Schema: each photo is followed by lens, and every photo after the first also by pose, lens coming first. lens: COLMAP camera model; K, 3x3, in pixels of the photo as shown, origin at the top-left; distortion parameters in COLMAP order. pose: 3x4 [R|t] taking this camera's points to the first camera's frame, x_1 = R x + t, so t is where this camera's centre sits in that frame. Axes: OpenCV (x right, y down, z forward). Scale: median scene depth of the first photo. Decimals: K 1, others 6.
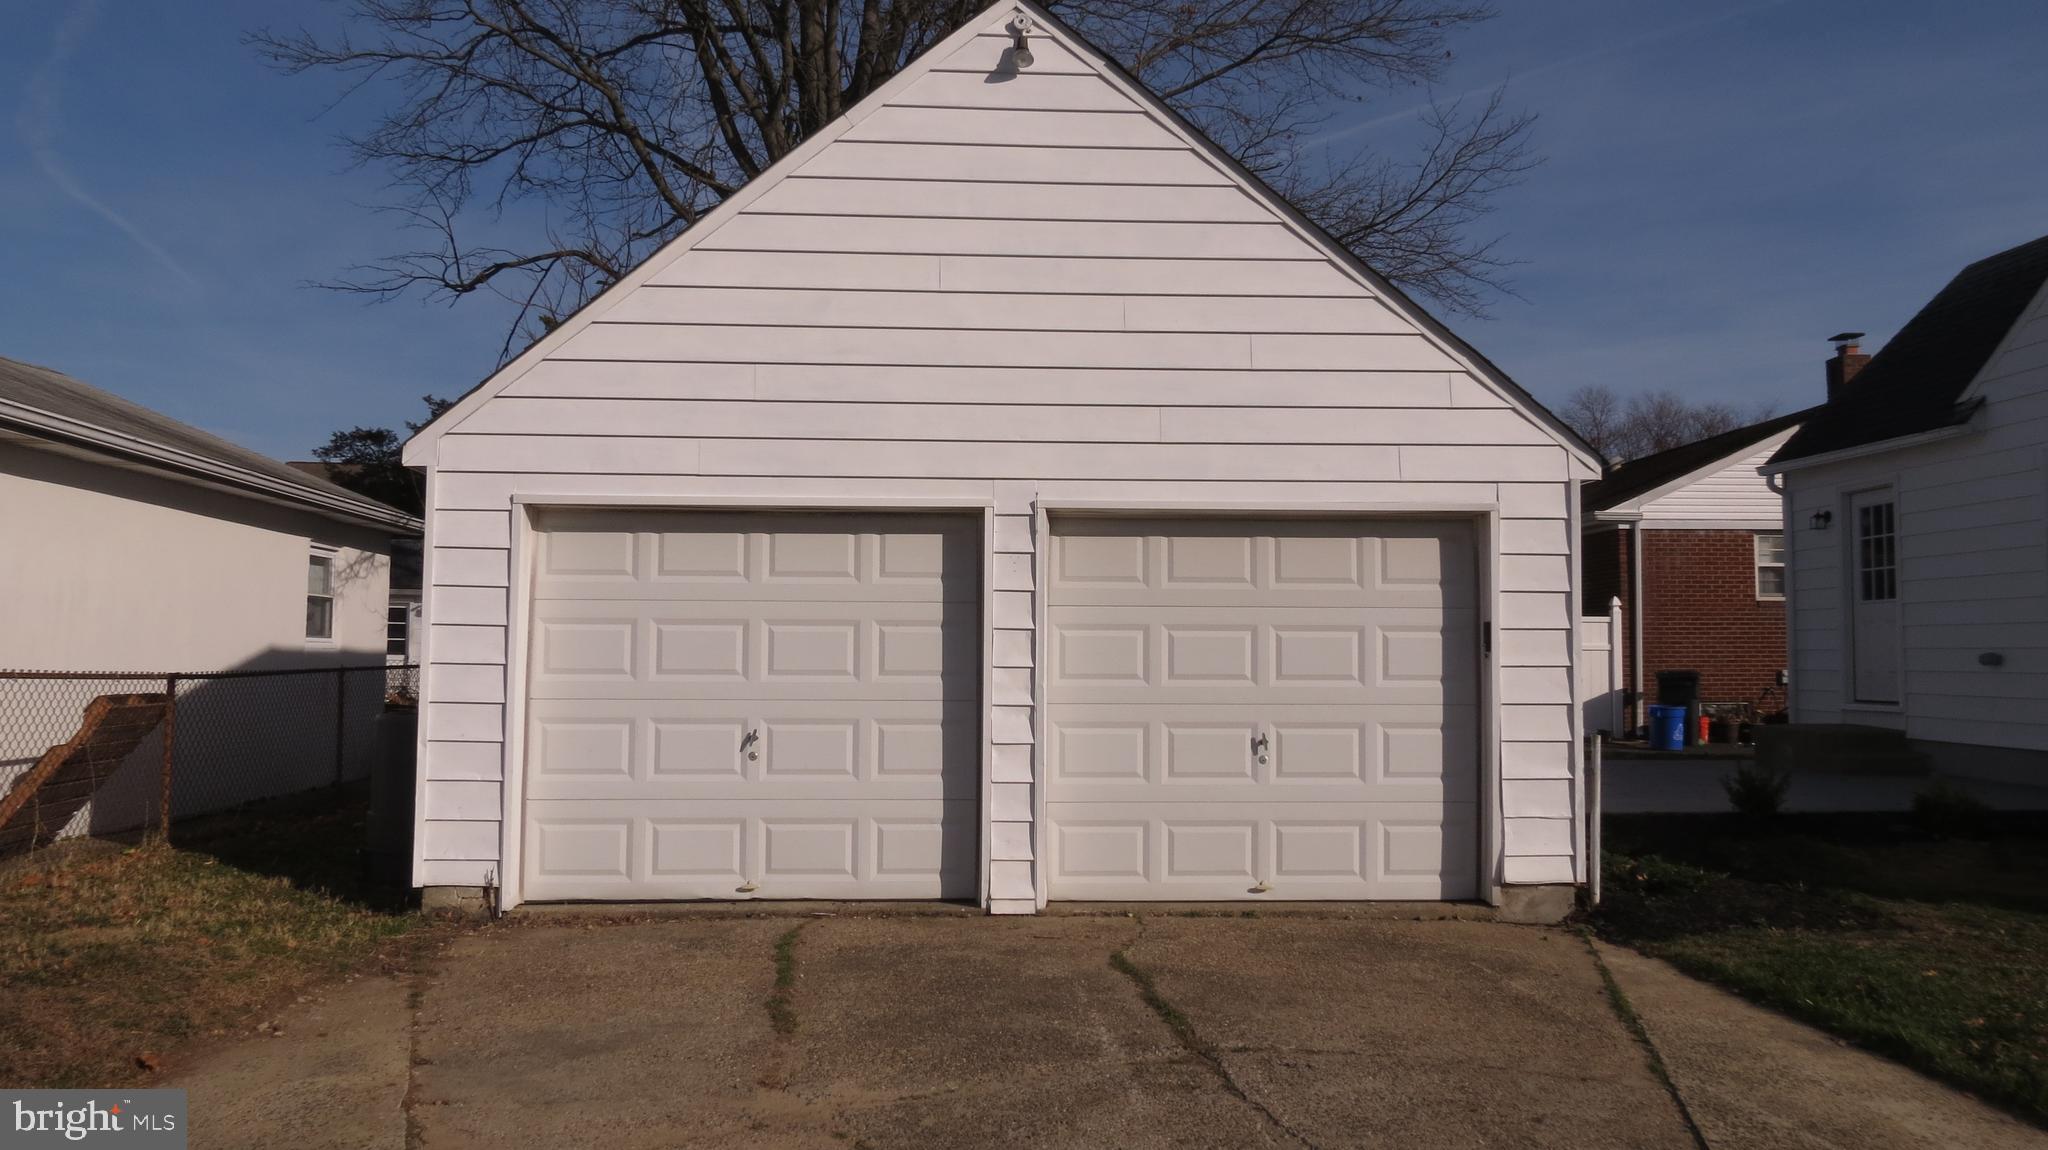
lens RADIAL K [[1442.9, 0, 1032.5], [0, 1442.9, 571.9], [0, 0, 1]] dist [-0.035182, 0.014250]
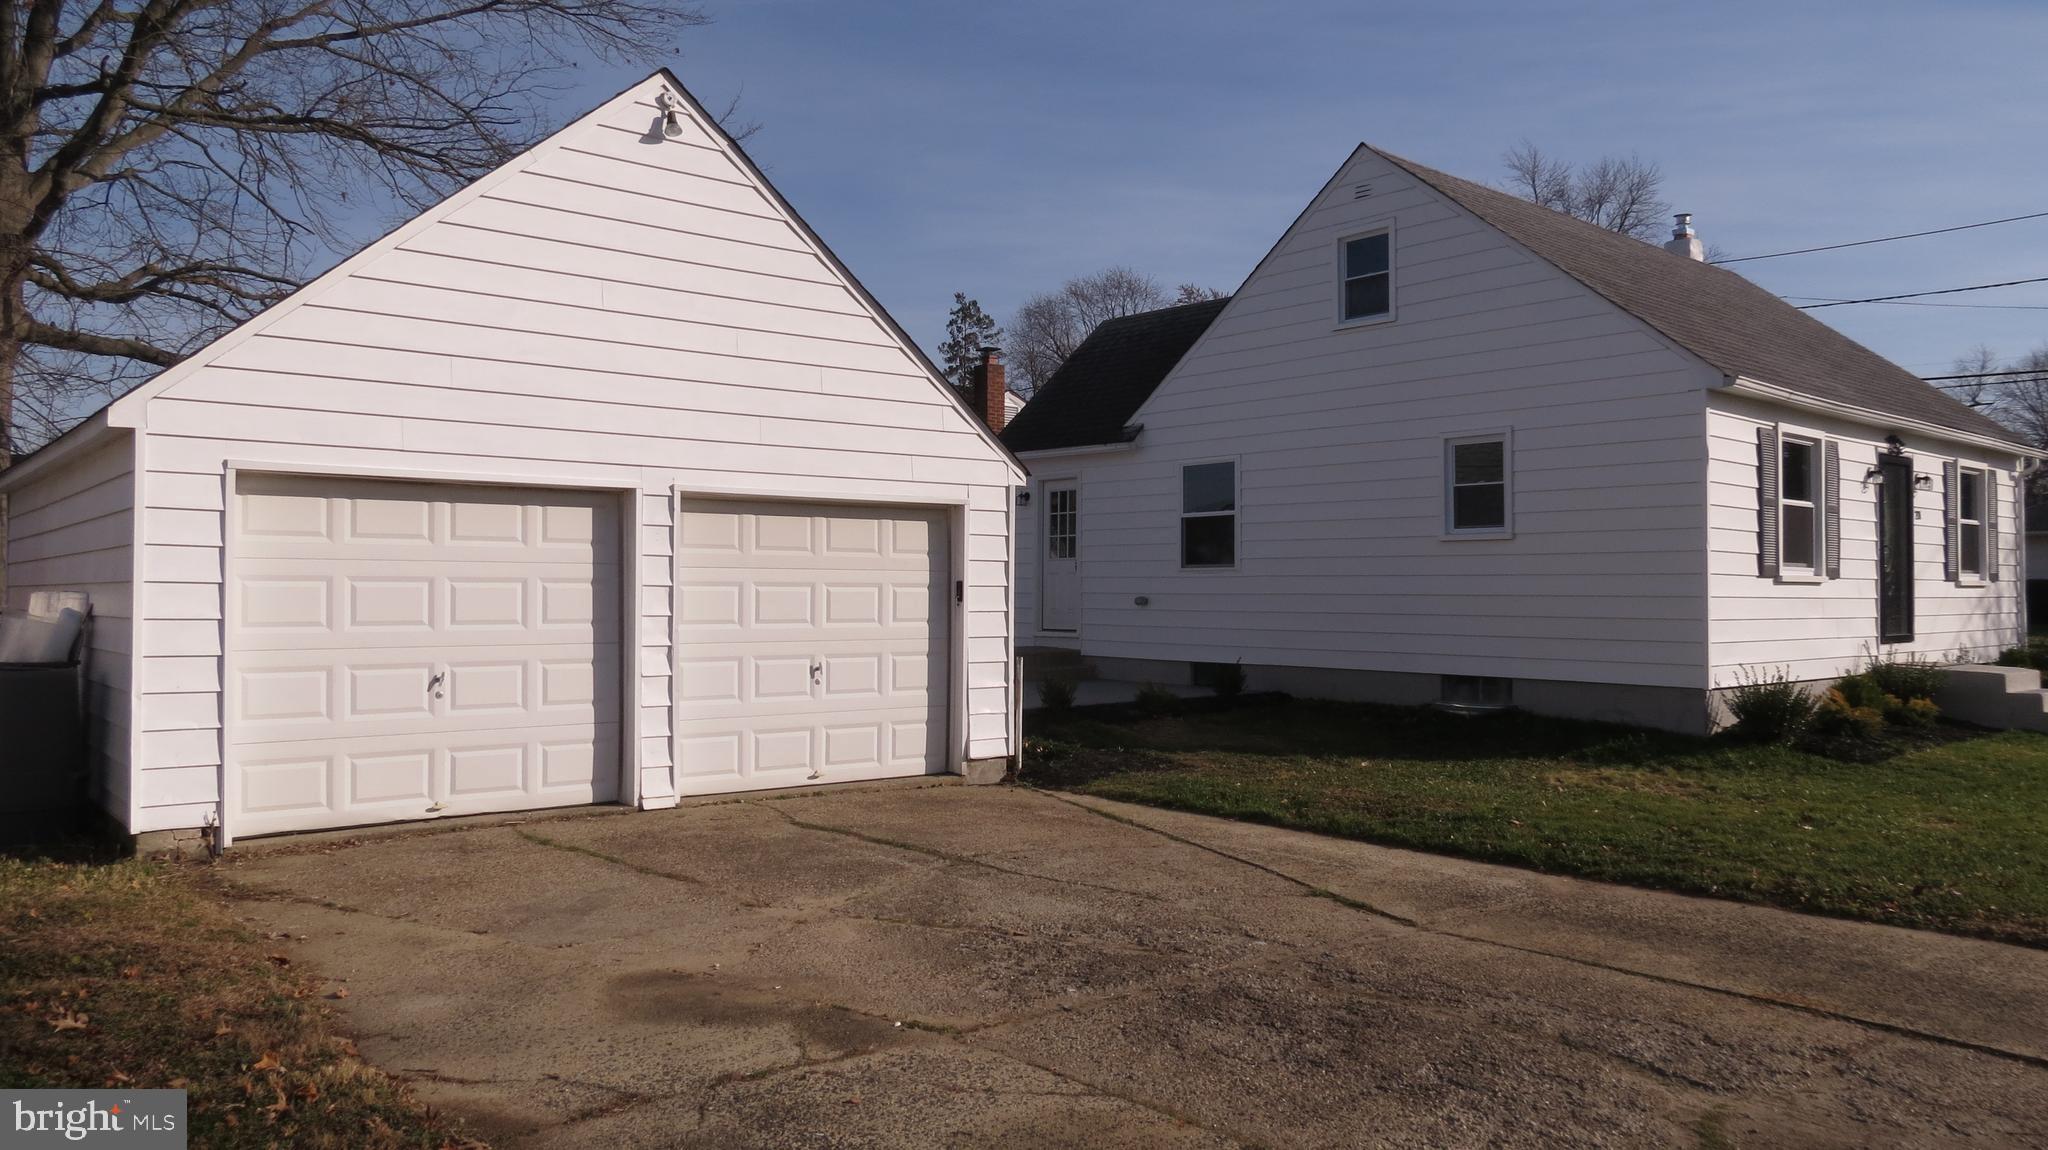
lens RADIAL K [[1442.9, 0, 1038.9], [0, 1442.9, 571.9], [0, 0, 1]] dist [-0.035182, 0.014250]
pose [[0.792578, 0.006310, 0.609738, -0.507601], [-0.034855, 0.998780, 0.034970, -0.027865], [-0.608774, -0.048969, 0.791831, -0.198871]]
